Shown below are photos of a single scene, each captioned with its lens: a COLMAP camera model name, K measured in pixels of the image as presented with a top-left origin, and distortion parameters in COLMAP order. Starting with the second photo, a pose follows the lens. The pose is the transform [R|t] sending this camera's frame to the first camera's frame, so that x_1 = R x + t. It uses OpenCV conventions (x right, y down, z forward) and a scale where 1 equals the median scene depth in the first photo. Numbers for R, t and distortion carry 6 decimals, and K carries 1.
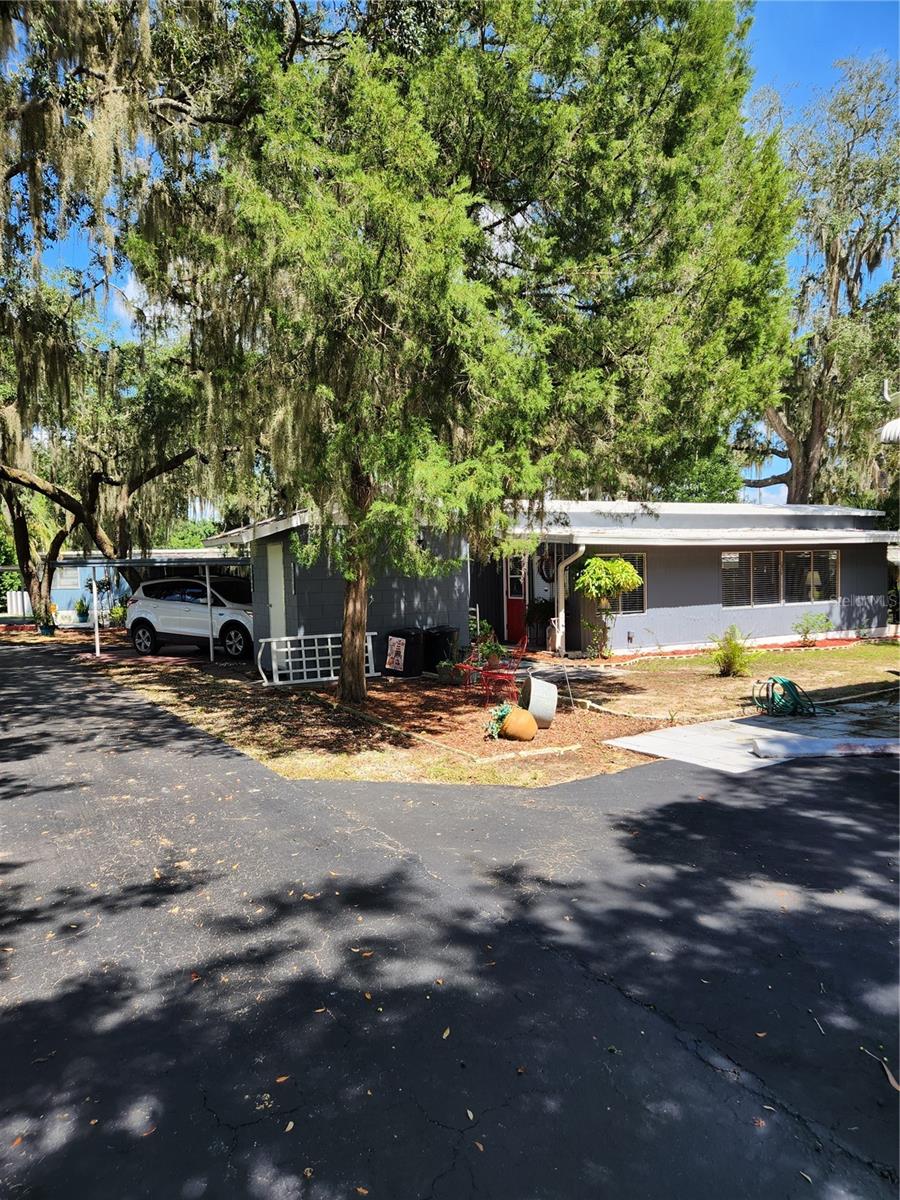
lens RADIAL K [[802.5, 0, 453.6], [0, 802.5, 607.7], [0, 0, 1]] dist [0.081235, -0.065915]
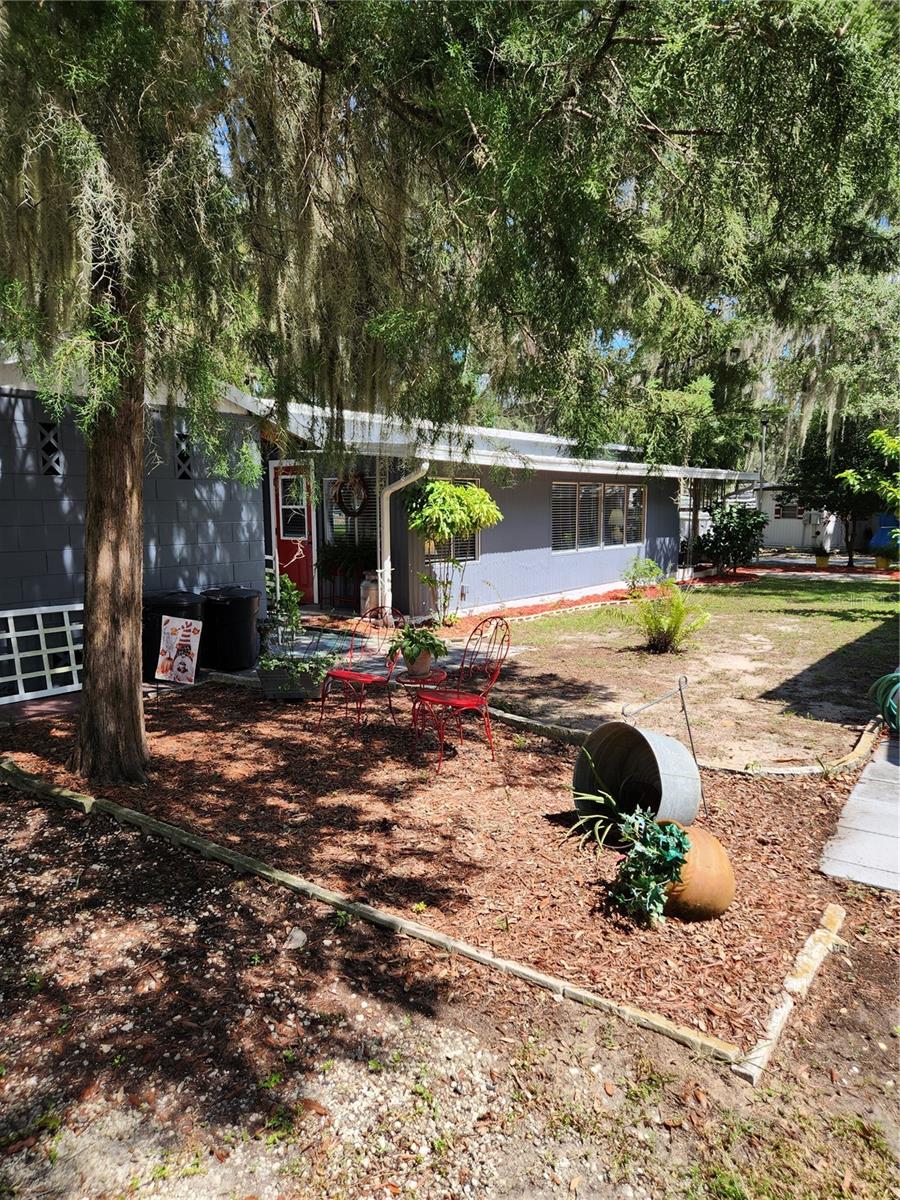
lens RADIAL K [[802.5, 0, 453.6], [0, 802.5, 607.7], [0, 0, 1]] dist [0.081235, -0.065915]
pose [[0.912598, -0.030688, 0.407705, -0.096899], [-0.000425, 0.997107, 0.076003, -0.006564], [-0.408858, -0.069534, 0.909945, 0.372490]]
